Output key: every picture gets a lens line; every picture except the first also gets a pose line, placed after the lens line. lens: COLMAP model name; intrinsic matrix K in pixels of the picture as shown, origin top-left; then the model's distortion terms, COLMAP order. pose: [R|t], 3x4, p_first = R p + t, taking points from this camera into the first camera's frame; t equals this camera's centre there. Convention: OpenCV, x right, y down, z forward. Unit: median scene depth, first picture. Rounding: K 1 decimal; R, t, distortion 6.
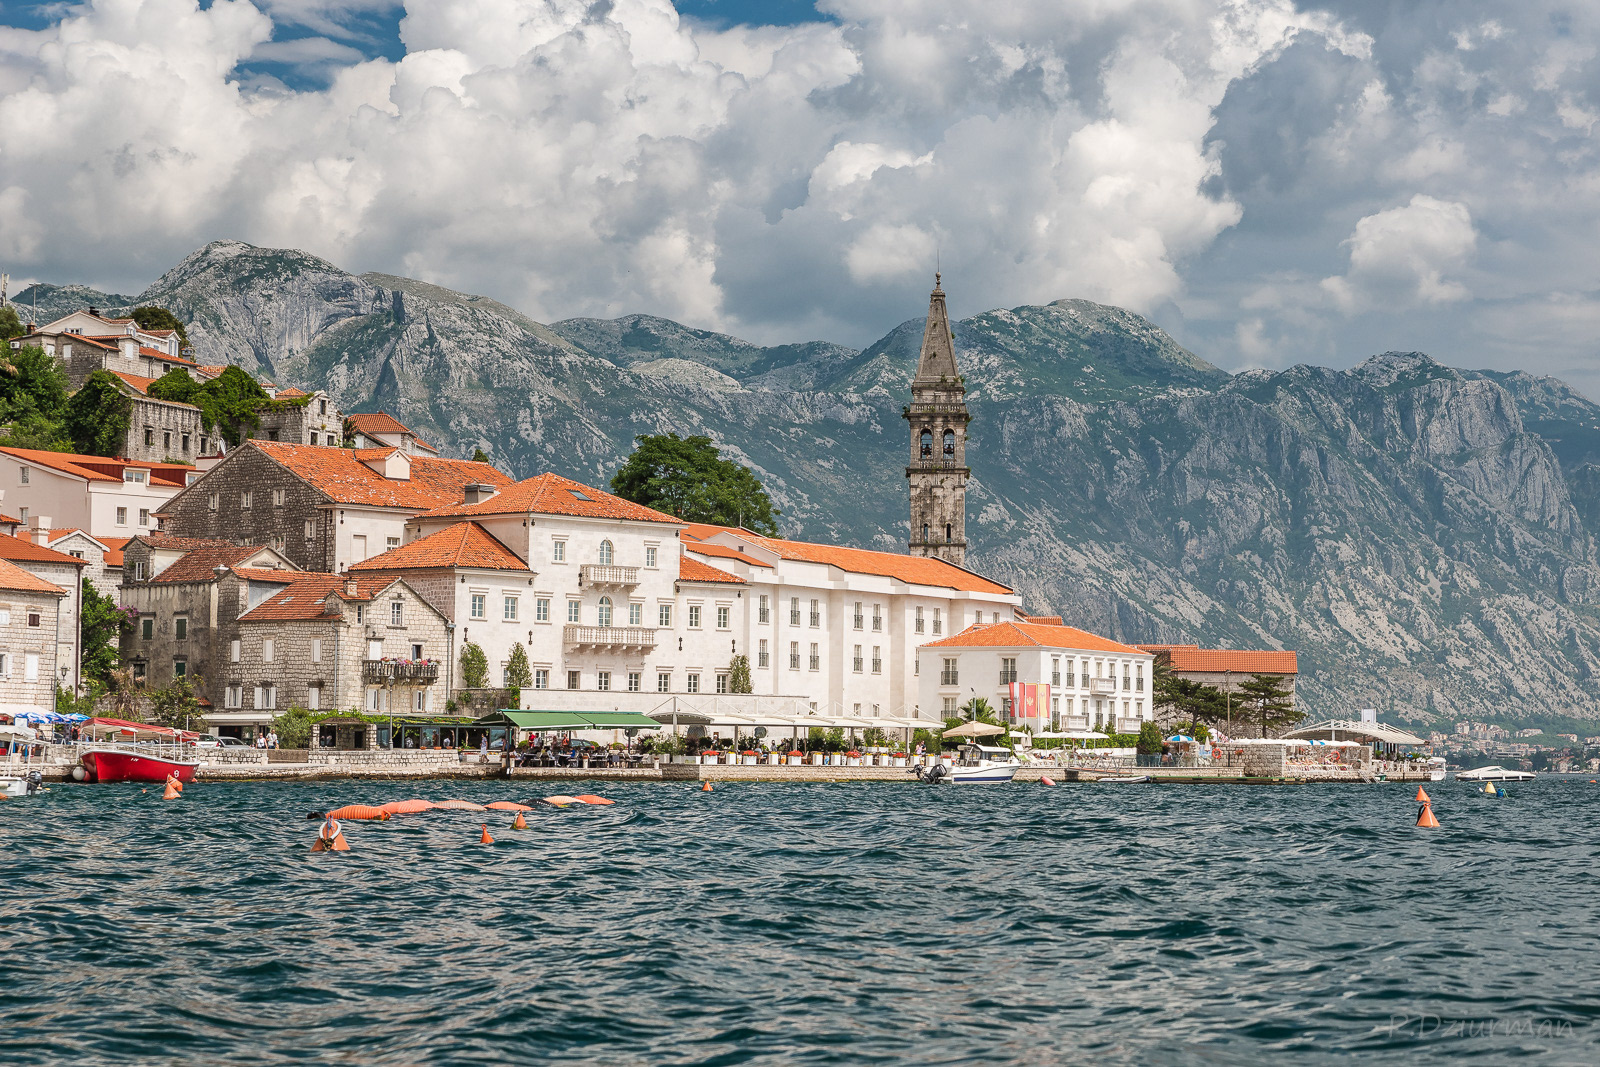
lens RADIAL K [[3515.0, 0, 810.6], [0, 3515.0, 539.1], [0, 0, 1]] dist [0.074666, 0.000000]
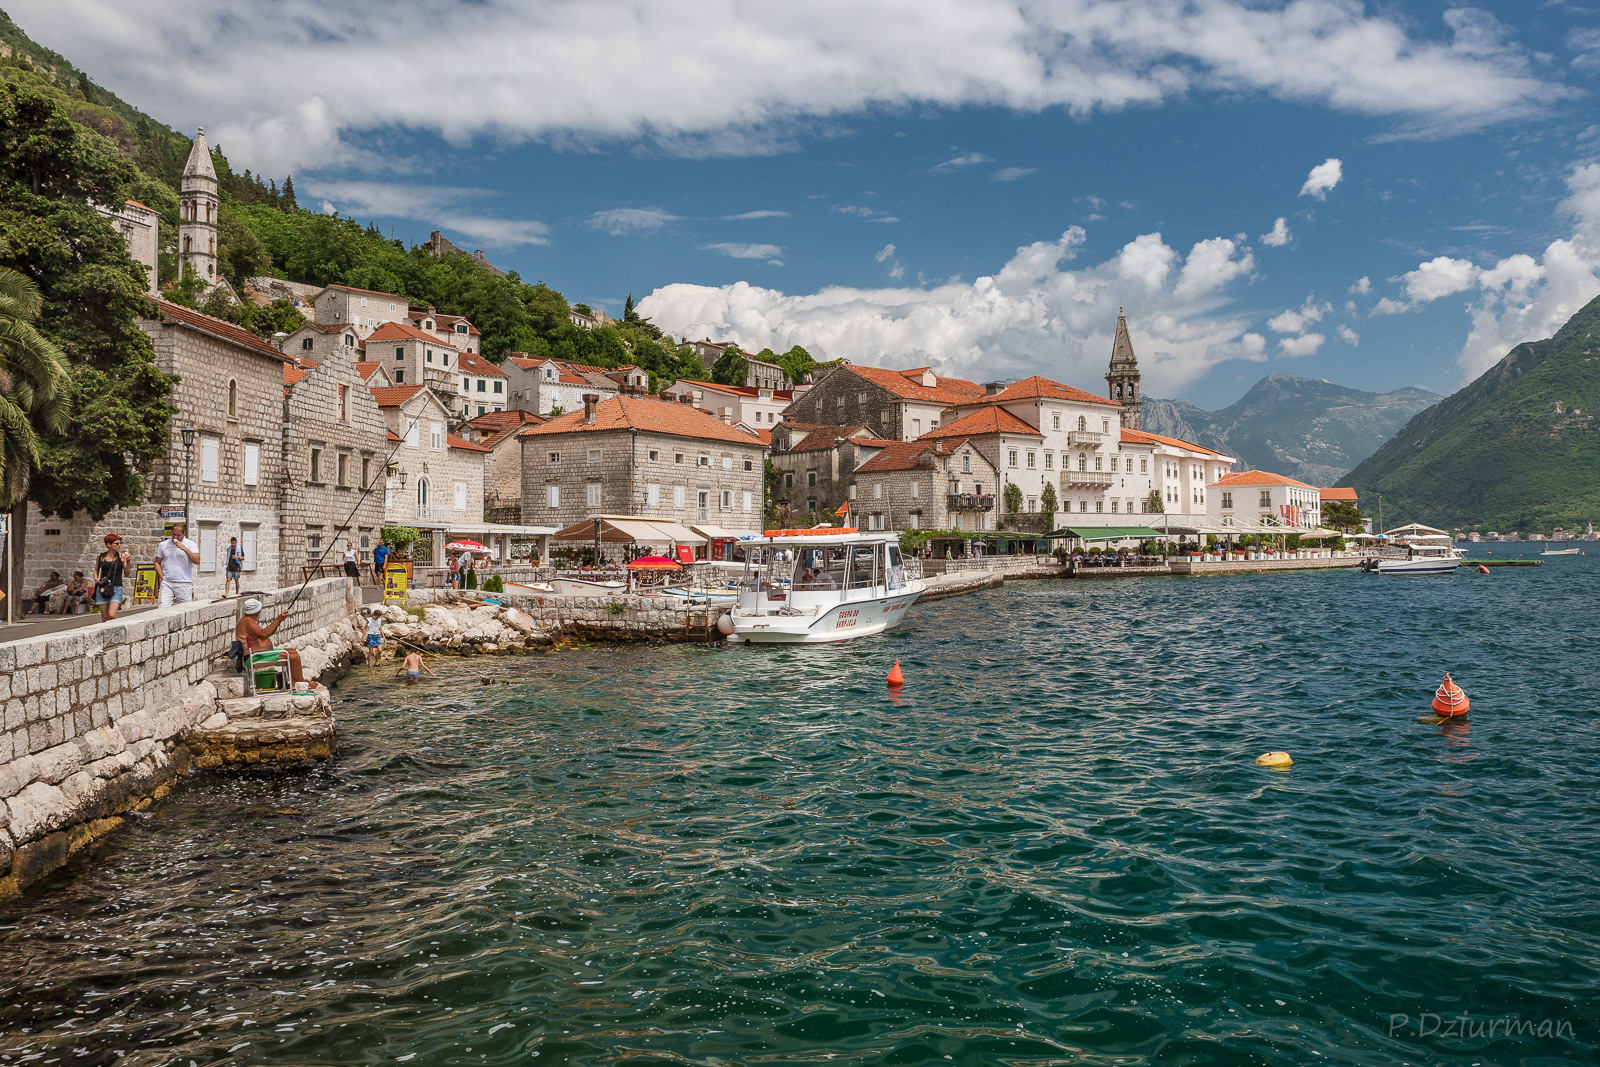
lens RADIAL K [[1313.8, 0, 823.5], [0, 1313.8, 485.0], [0, 0, 1]] dist [-0.028362, 0.004063]
pose [[0.995678, -0.024338, -0.089626, -0.121198], [0.025746, 0.999562, 0.014589, 0.019432], [0.089232, -0.016833, 0.995869, 0.419342]]
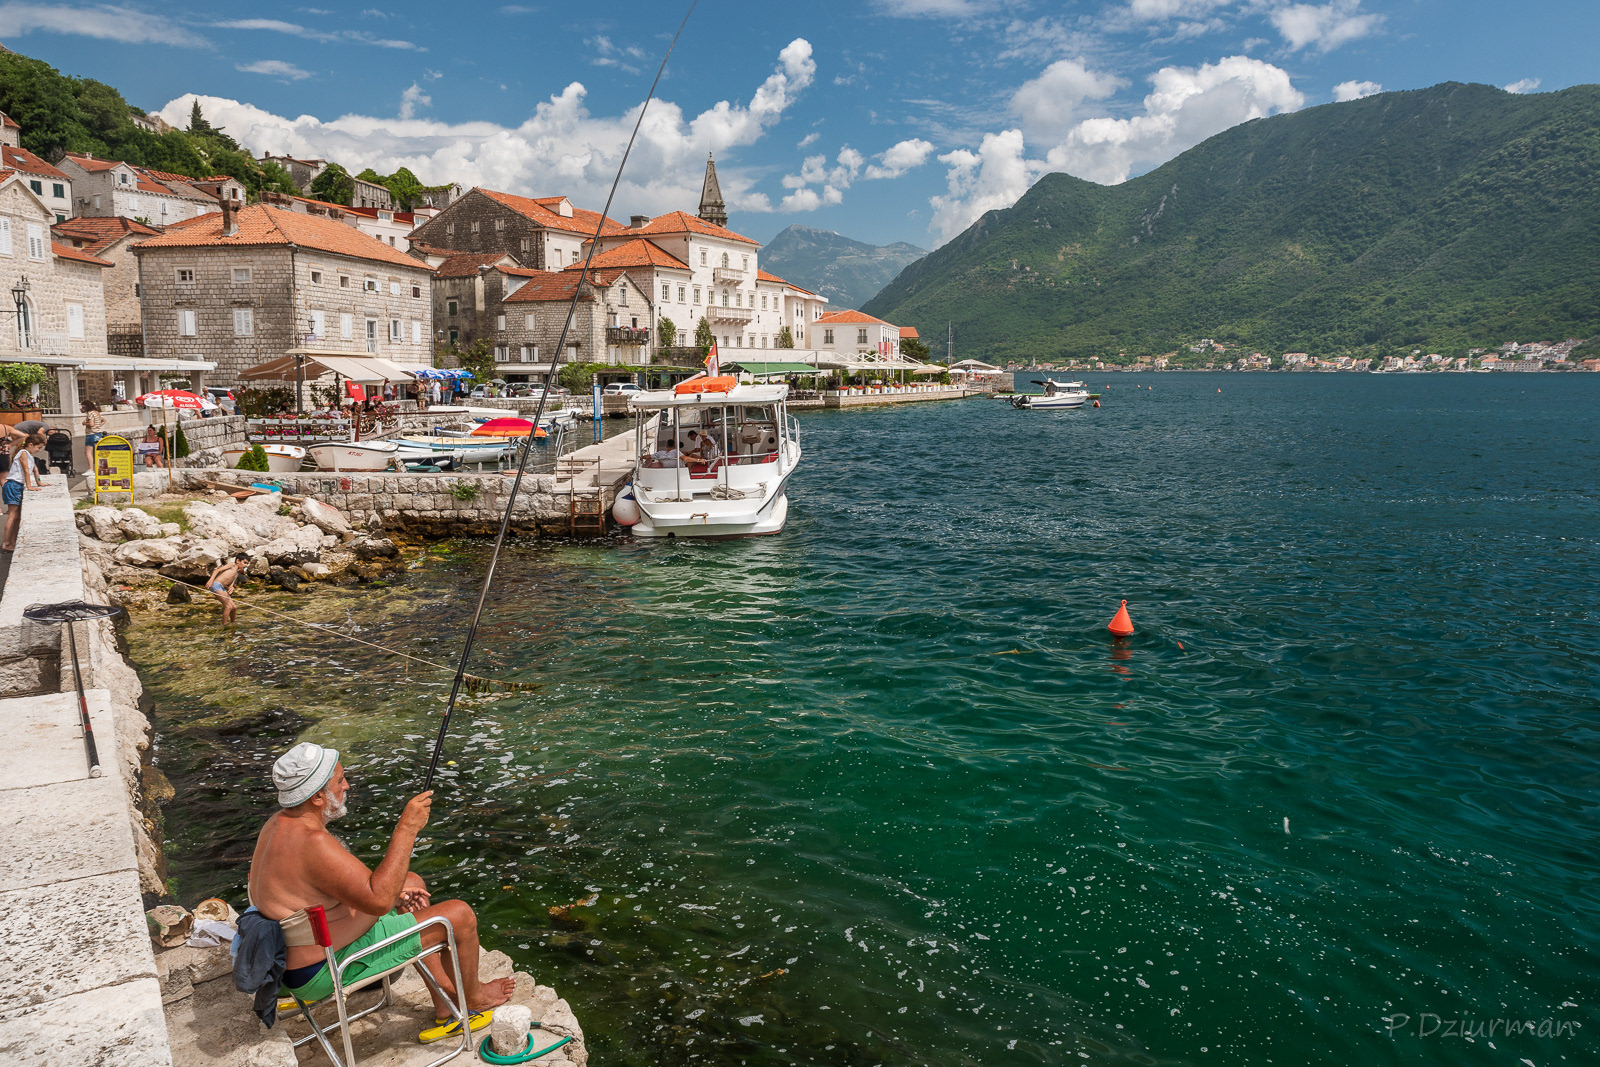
lens RADIAL K [[1162.4, 0, 840.7], [0, 1162.4, 512.2], [0, 0, 1]] dist [-0.026965, 0.022704]
pose [[0.962146, -0.045095, 0.268778, -0.155975], [-0.005219, 0.982986, 0.183606, 0.019196], [-0.272484, -0.178058, 0.945541, 0.470674]]
